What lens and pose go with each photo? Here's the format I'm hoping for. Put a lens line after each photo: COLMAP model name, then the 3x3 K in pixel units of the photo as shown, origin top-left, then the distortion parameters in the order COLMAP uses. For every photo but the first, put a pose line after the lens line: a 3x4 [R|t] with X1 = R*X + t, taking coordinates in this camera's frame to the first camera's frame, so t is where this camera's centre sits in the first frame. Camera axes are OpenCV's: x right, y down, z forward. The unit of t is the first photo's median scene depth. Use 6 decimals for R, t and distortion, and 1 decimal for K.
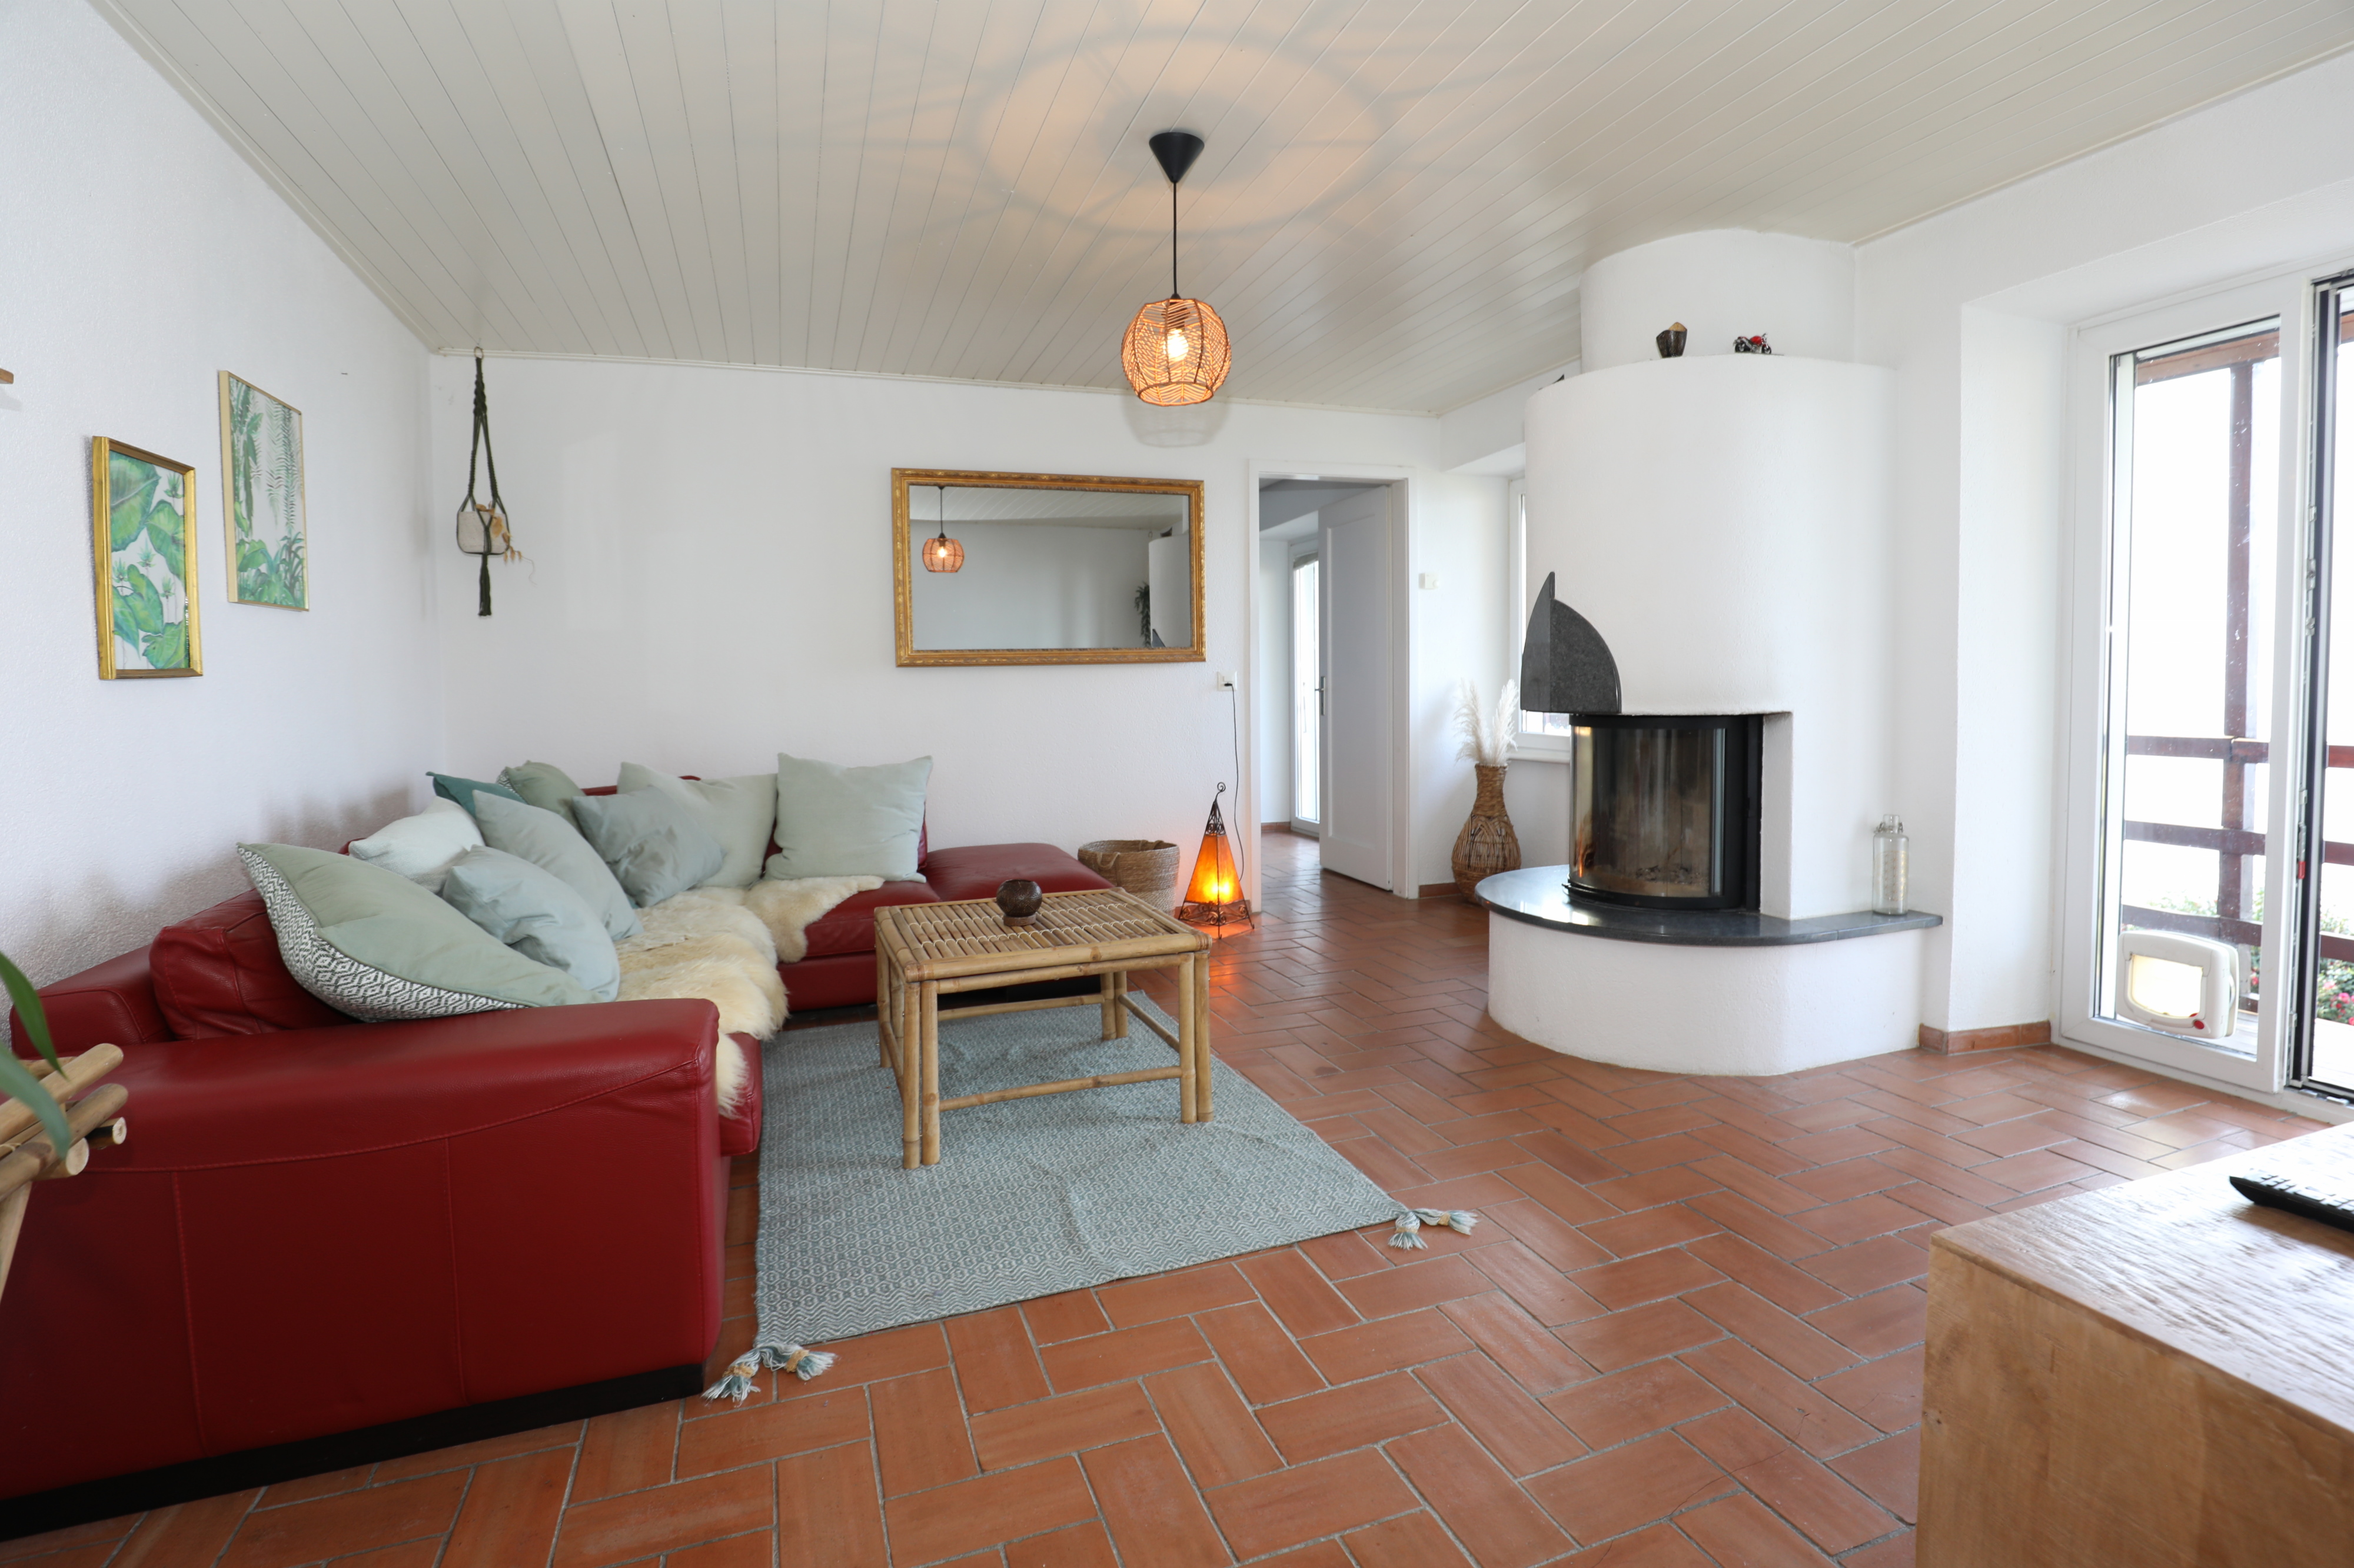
lens RADIAL K [[1082.7, 0, 1167.0], [0, 1082.7, 751.2], [0, 0, 1]] dist [-0.038465, 0.000008]
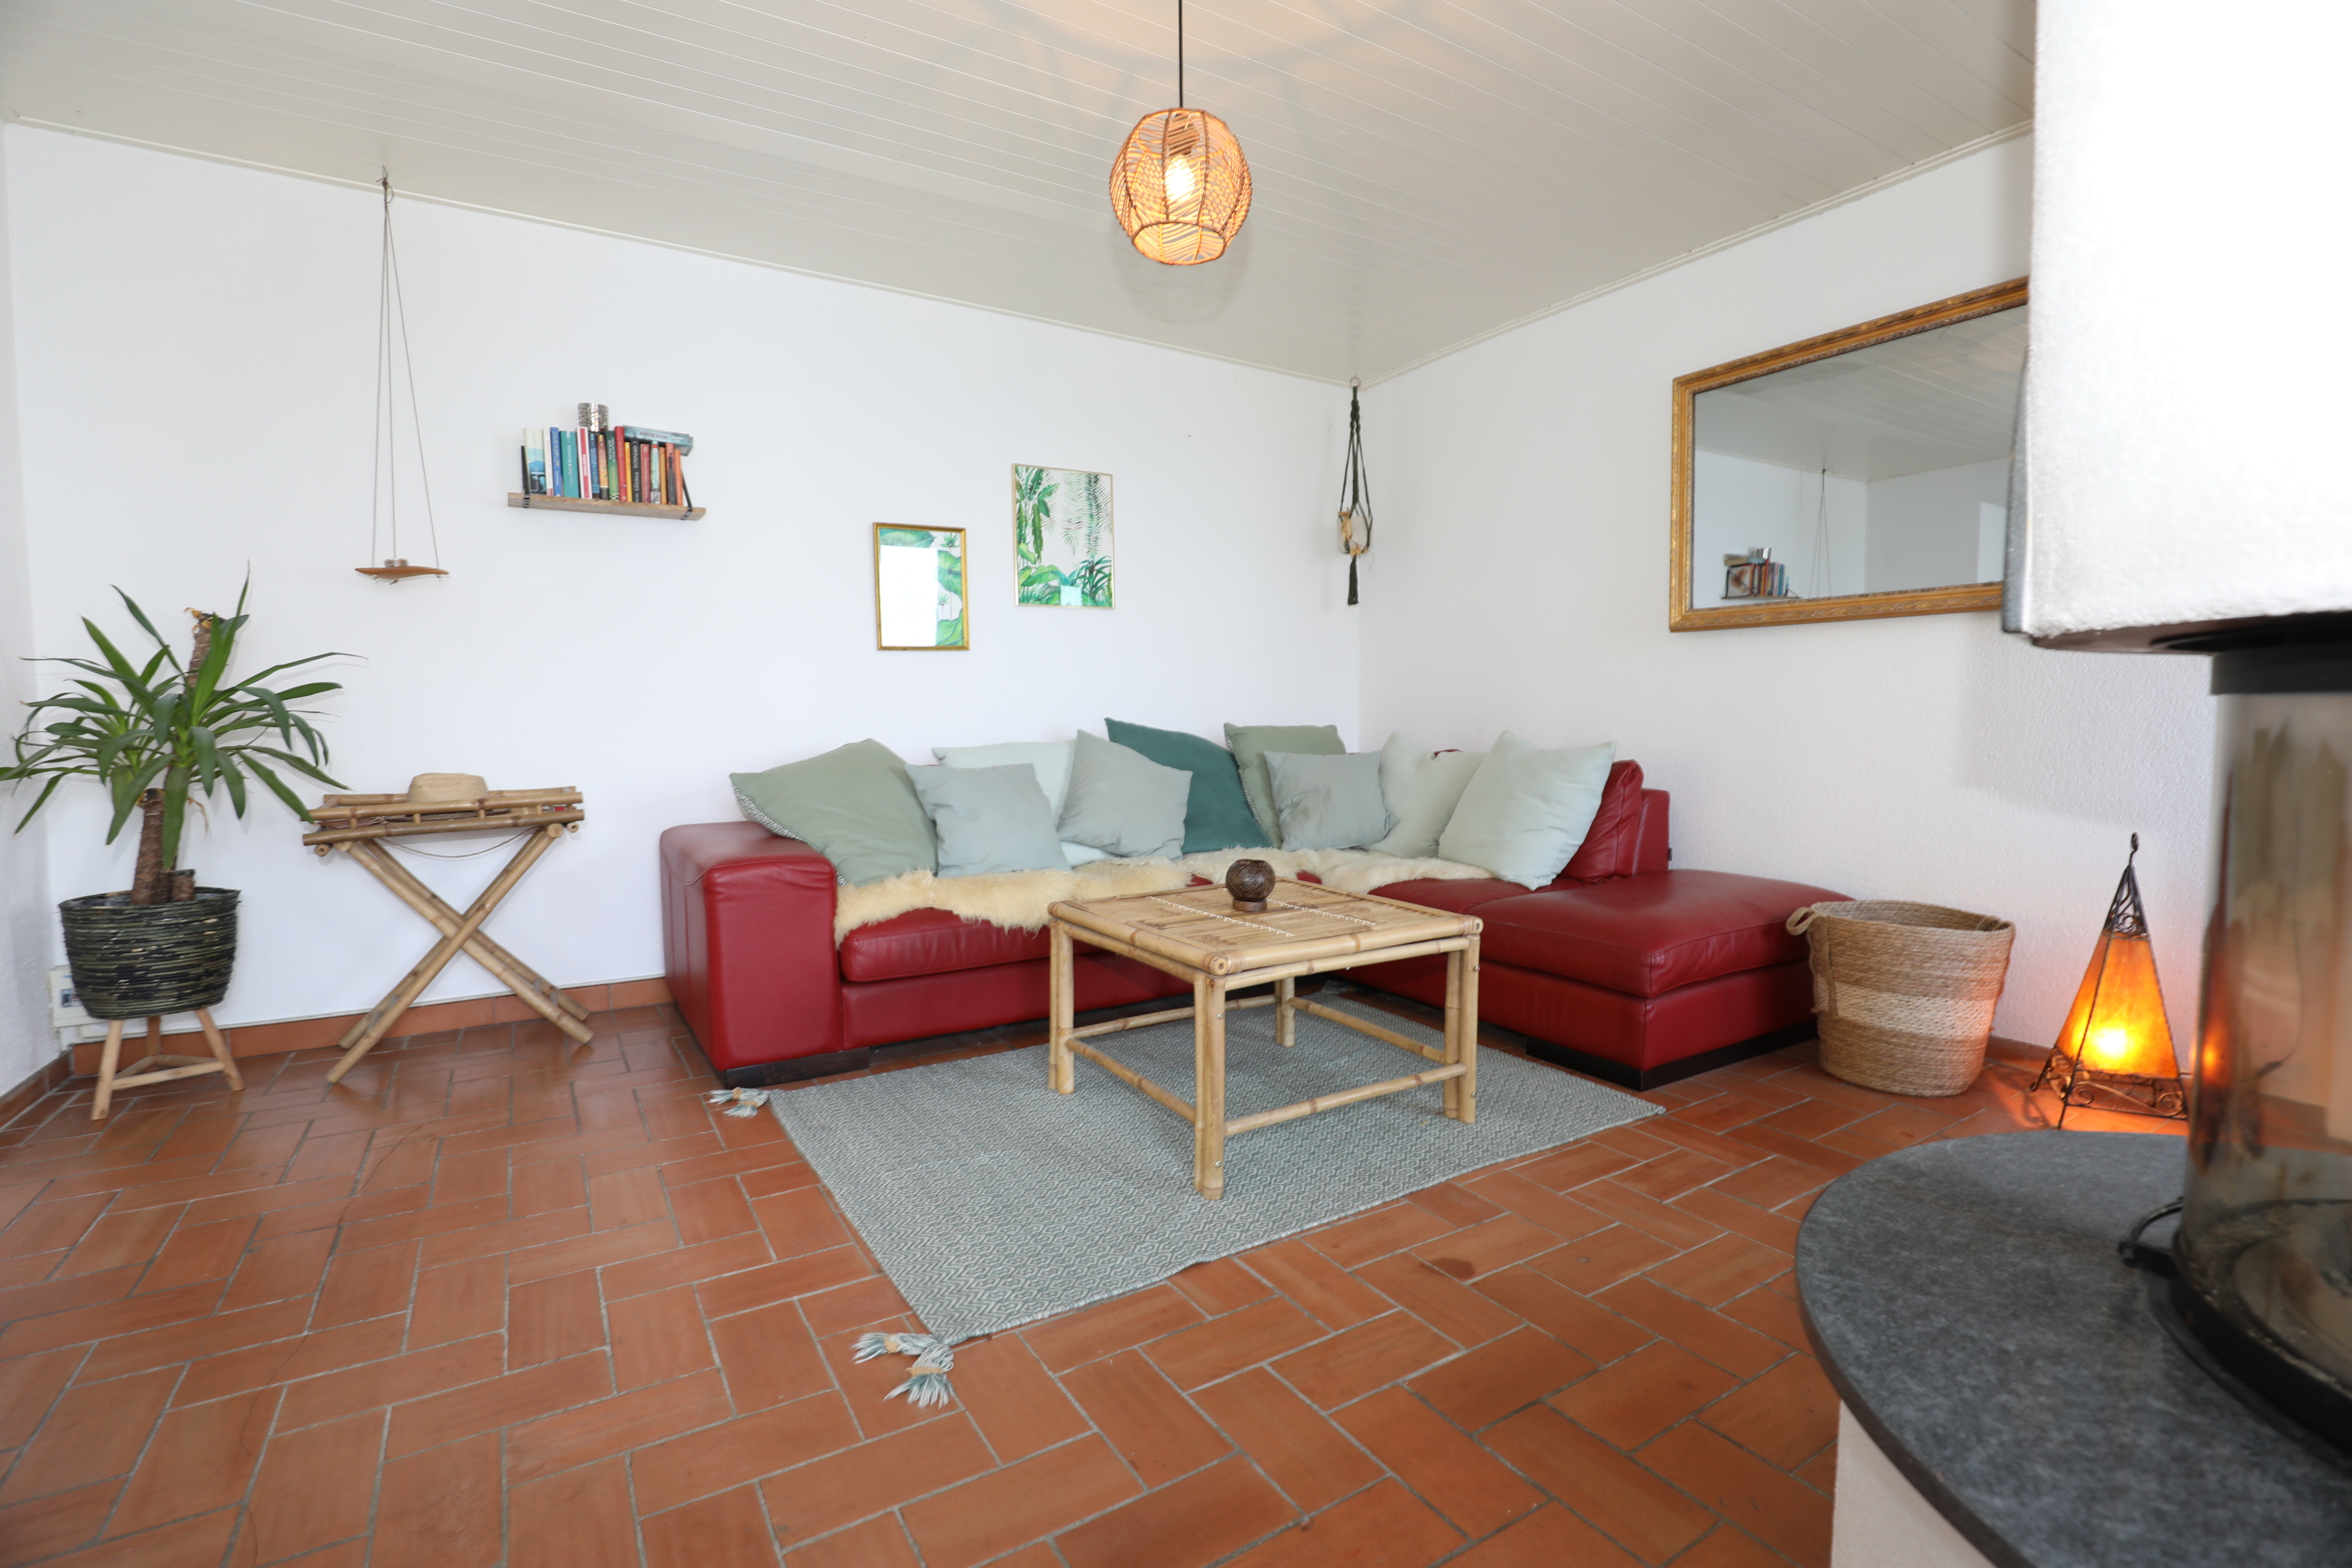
lens RADIAL K [[1093.0, 0, 1176.0], [0, 1093.0, 784.0], [0, 0, 1]] dist [-0.041887, -0.000094]
pose [[0.210477, 0.079621, -0.974351, 0.787355], [-0.063136, 0.995704, 0.067727, 0.003299], [0.975558, 0.047261, 0.214600, 0.836110]]
